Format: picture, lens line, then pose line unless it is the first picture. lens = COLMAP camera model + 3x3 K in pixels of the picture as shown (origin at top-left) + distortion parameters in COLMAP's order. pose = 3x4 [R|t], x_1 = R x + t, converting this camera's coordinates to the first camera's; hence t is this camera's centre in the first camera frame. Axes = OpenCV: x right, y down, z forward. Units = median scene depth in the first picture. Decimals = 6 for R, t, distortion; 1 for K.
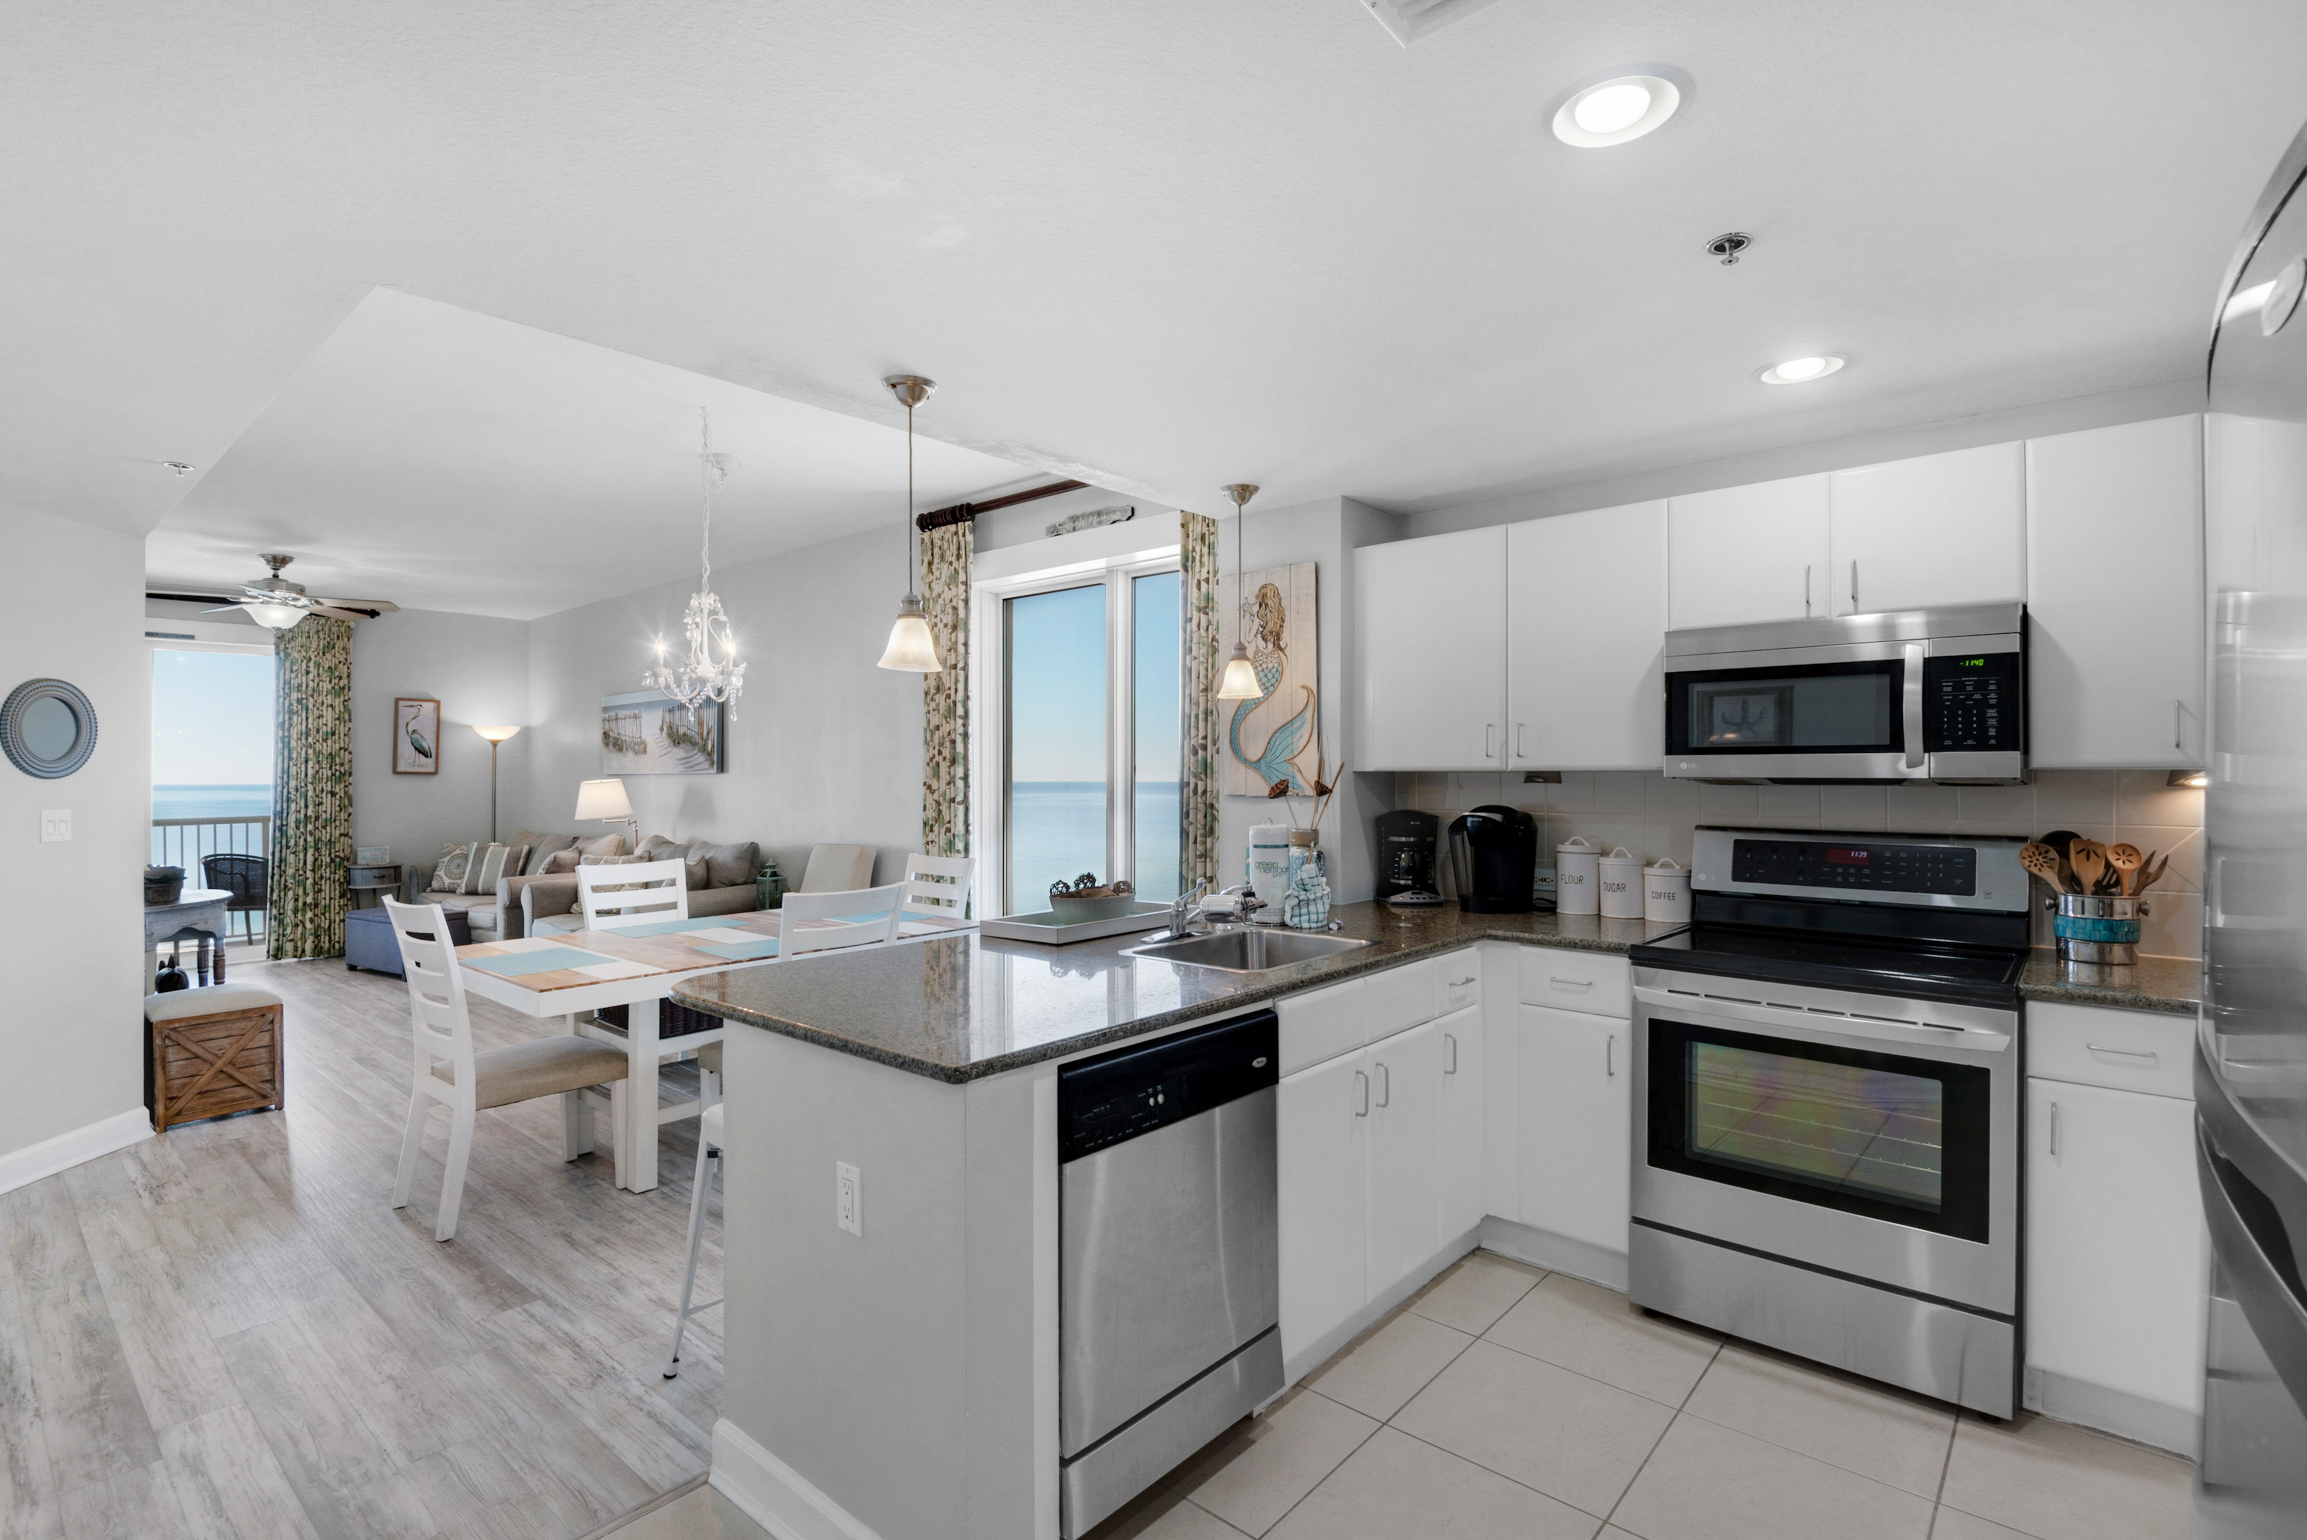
lens RADIAL K [[1108.9, 0, 1144.4], [0, 1108.9, 764.4], [0, 0, 1]] dist [-0.002730, -0.000166]
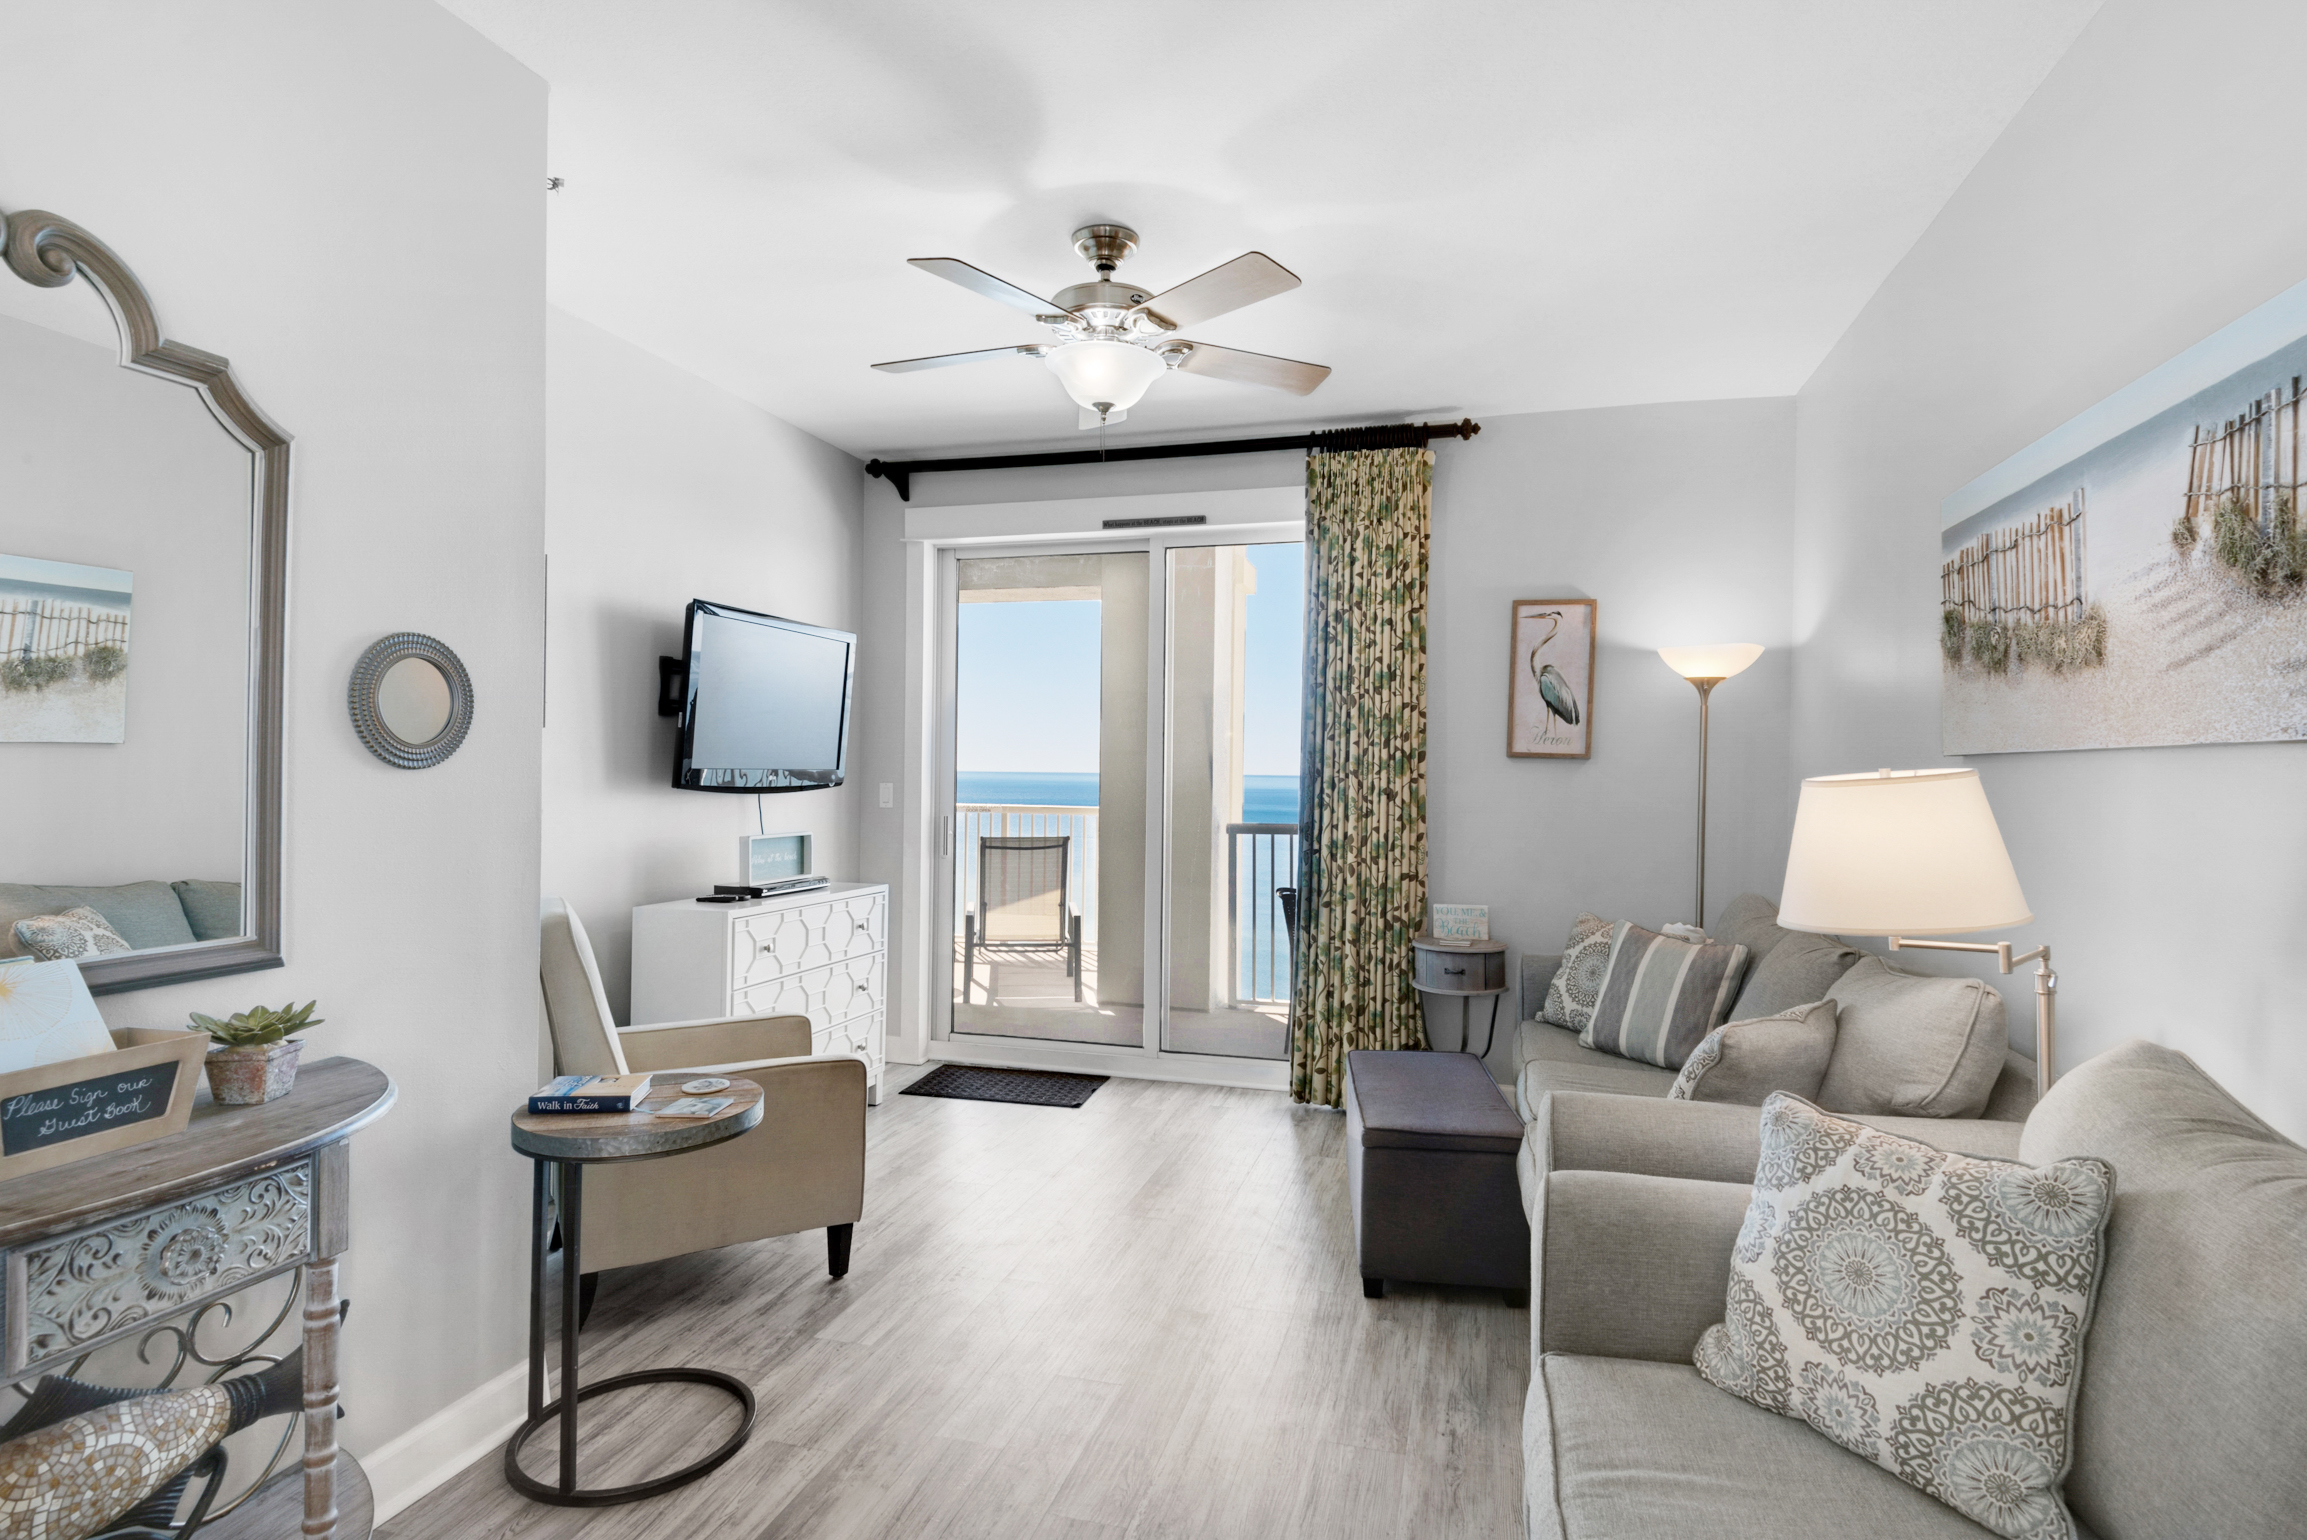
lens RADIAL K [[1177.0, 0, 1145.1], [0, 1177.0, 759.0], [0, 0, 1]] dist [0.004590, -0.000375]
pose [[0.424933, 0.002030, -0.905222, -0.292717], [-0.004616, 0.999989, 0.000076, 0.010789], [0.905213, 0.004147, 0.424938, 0.671100]]
